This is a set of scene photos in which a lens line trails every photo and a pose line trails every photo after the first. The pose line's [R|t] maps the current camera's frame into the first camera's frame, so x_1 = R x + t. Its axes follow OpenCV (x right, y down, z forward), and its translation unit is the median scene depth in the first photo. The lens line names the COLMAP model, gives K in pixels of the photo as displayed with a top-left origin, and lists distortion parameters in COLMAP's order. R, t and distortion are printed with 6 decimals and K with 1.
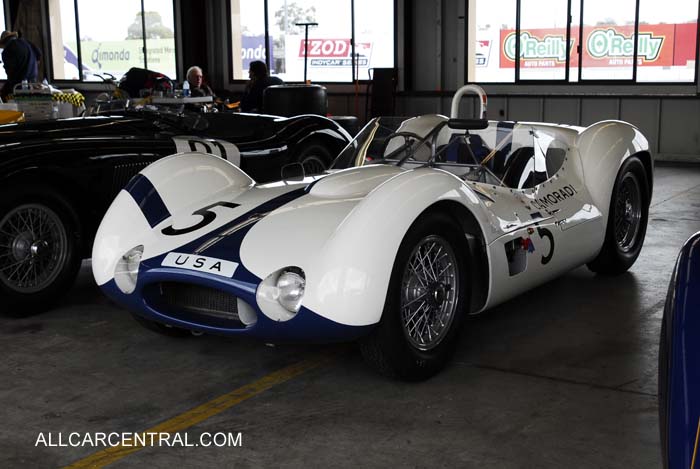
lens RADIAL K [[1022.9, 0, 350.0], [0, 1022.9, 234.5], [0, 0, 1]] dist [0.222131, -1.001295]
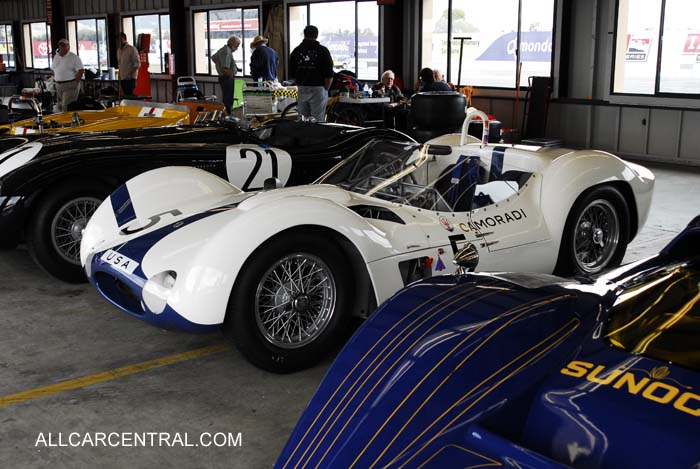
lens RADIAL K [[901.3, 0, 350.0], [0, 901.3, 247.9], [0, 0, 1]] dist [-0.029181, 0.024107]
pose [[0.949883, 0.080173, -0.302152, 0.299397], [-0.065106, 0.996095, 0.059627, -0.047157], [0.305752, -0.036967, 0.951393, 0.022186]]
